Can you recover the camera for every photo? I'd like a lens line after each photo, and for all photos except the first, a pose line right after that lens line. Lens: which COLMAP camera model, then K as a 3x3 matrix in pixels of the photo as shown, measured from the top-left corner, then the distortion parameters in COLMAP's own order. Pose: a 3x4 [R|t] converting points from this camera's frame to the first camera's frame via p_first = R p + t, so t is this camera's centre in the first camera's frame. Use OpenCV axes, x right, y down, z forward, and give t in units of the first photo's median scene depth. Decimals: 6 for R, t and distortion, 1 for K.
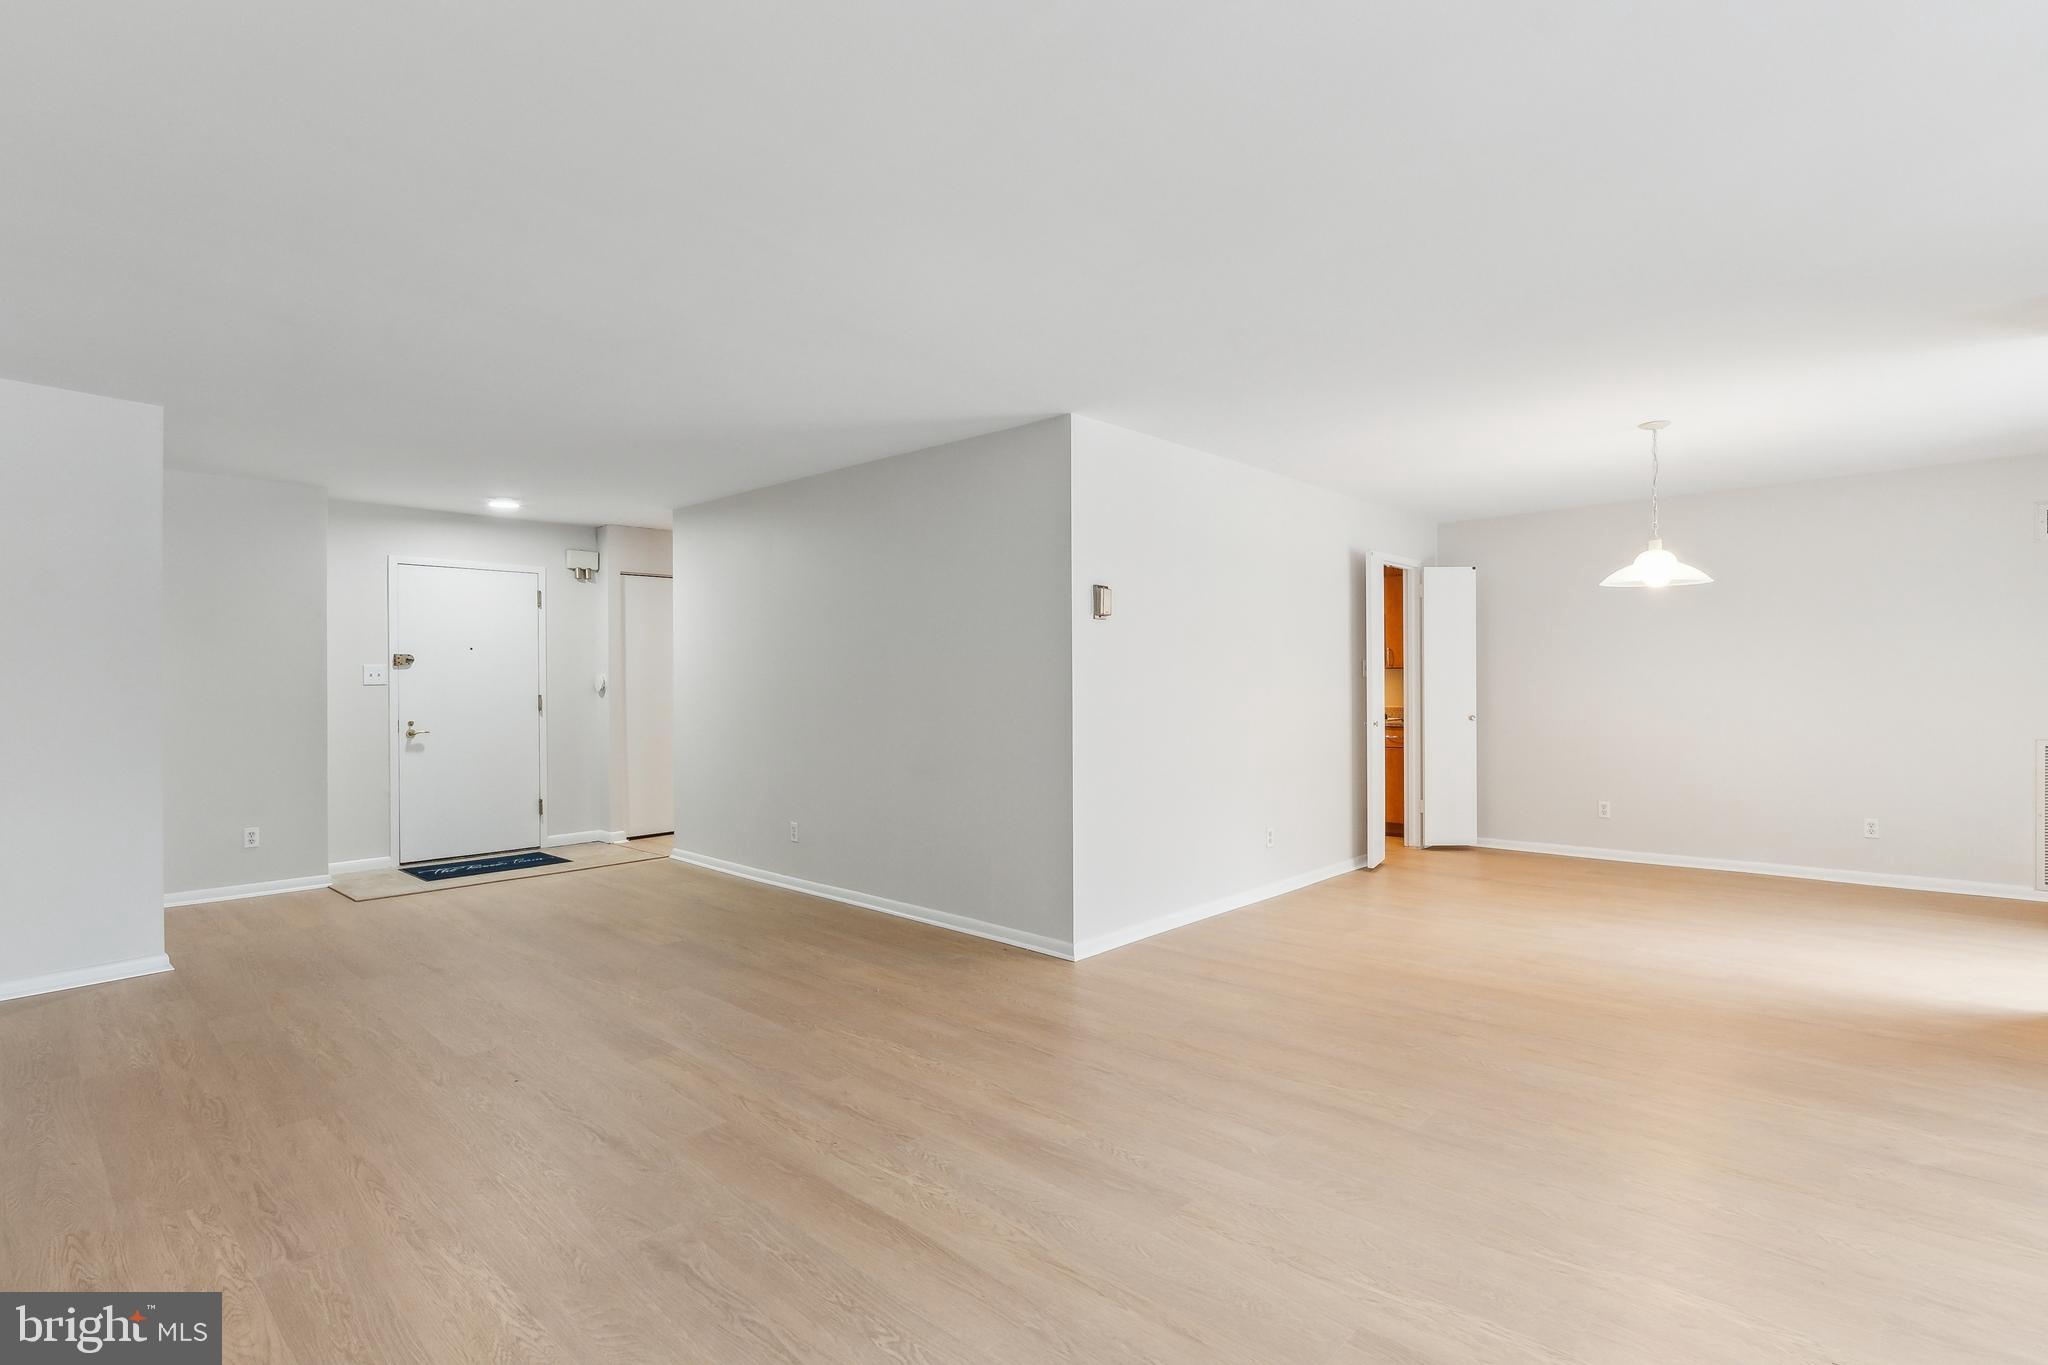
lens RADIAL K [[1022.7, 0, 1020.9], [0, 1022.7, 675.1], [0, 0, 1]] dist [-0.005764, 0.000785]
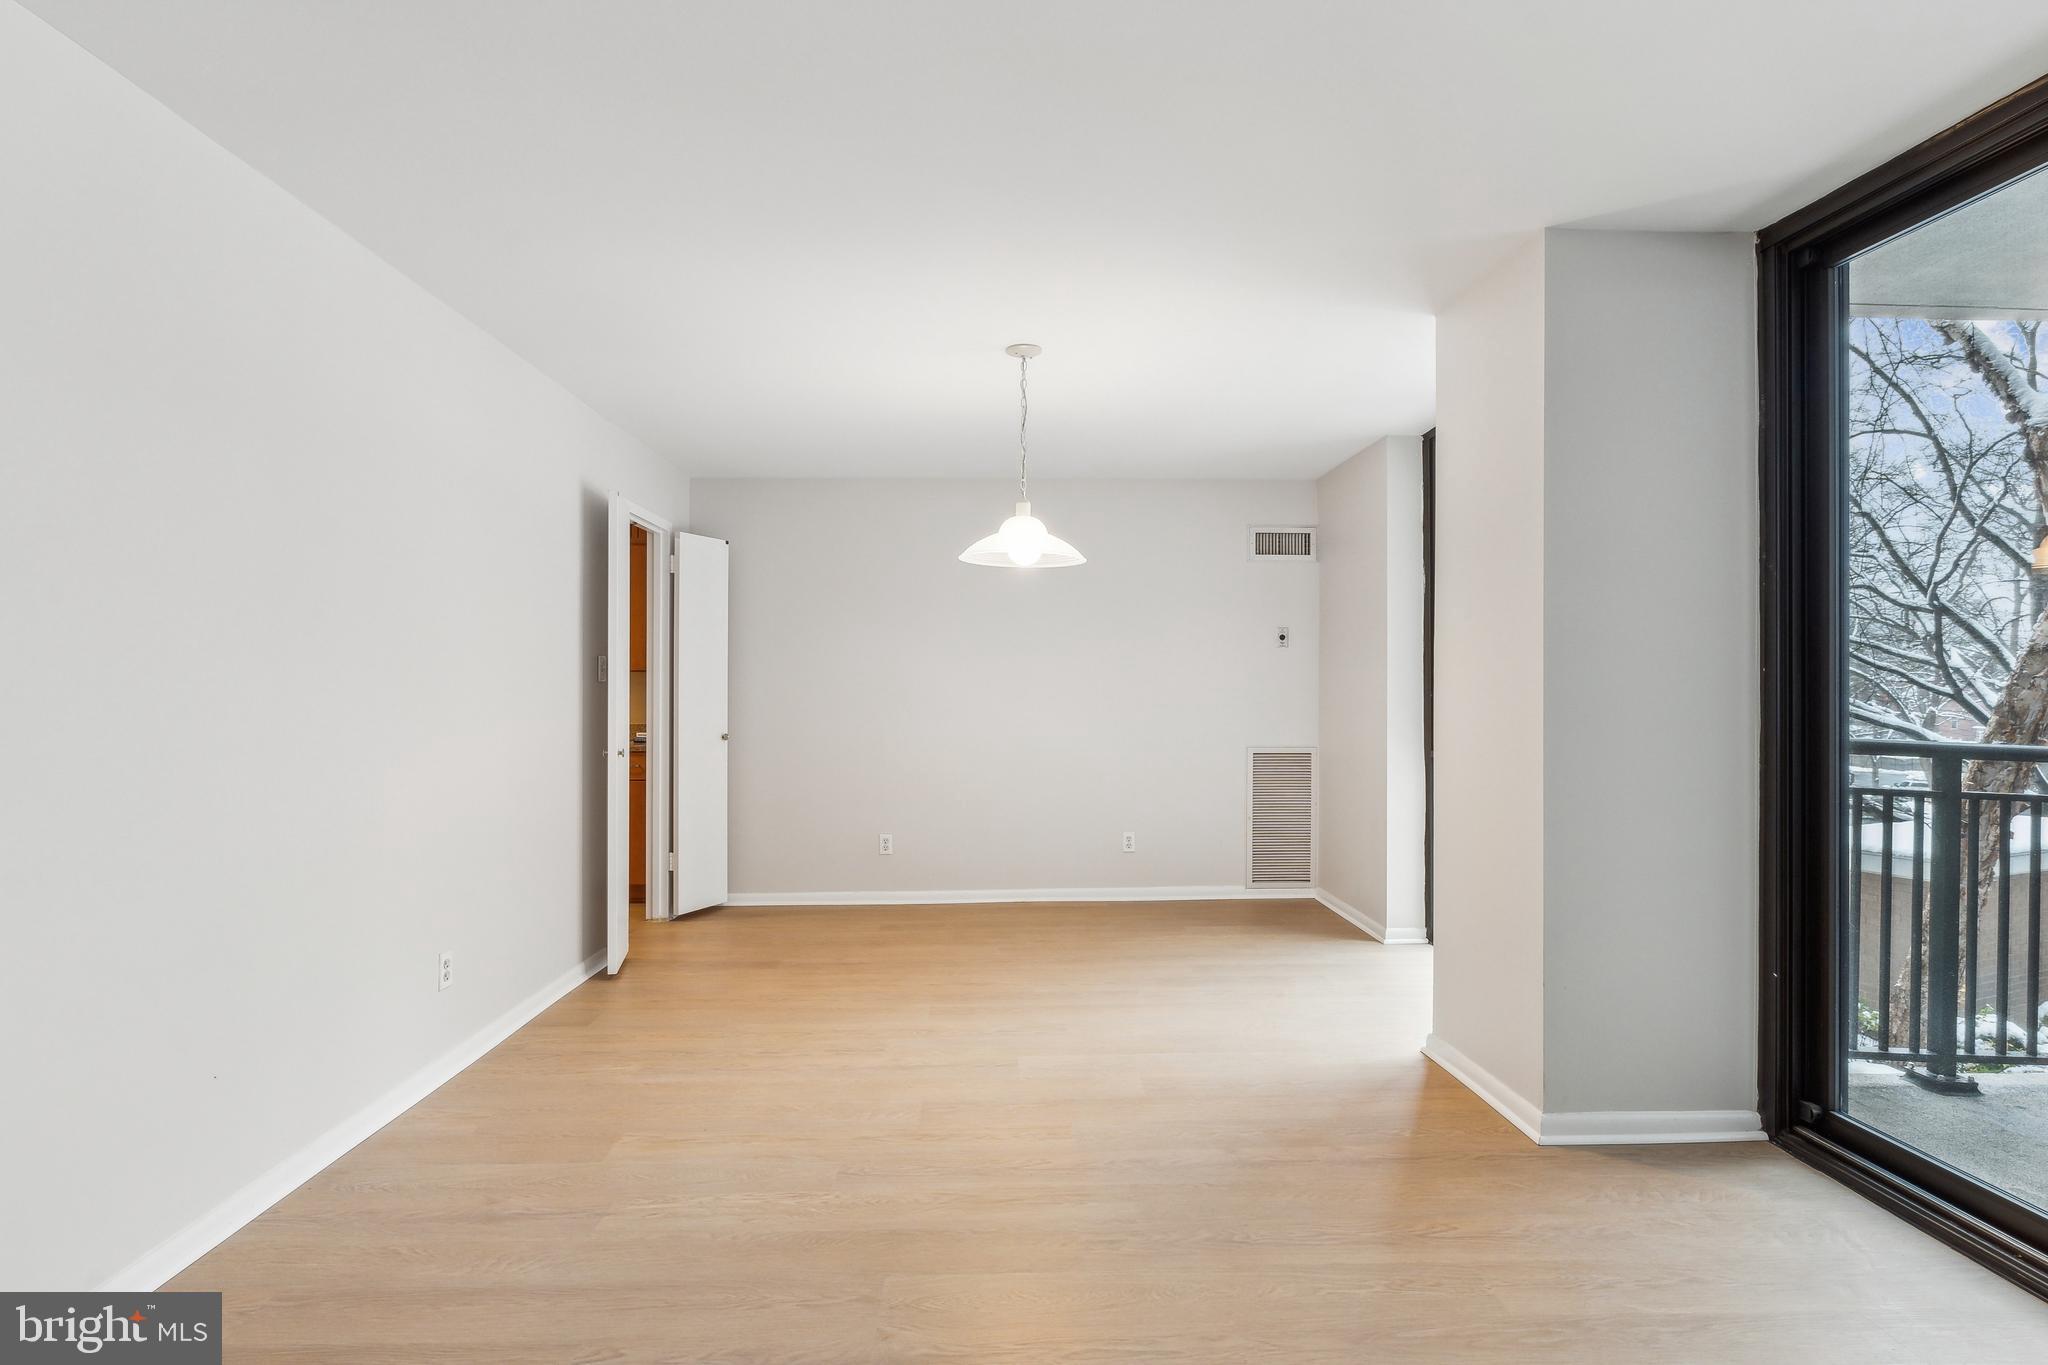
lens RADIAL K [[1022.7, 0, 1015.3], [0, 1022.7, 682.3], [0, 0, 1]] dist [-0.005764, 0.000785]
pose [[0.716349, 0.009423, 0.697678, 0.069547], [-0.008776, 0.999951, -0.004495, 0.002797], [-0.697687, -0.002903, 0.716397, 0.350841]]
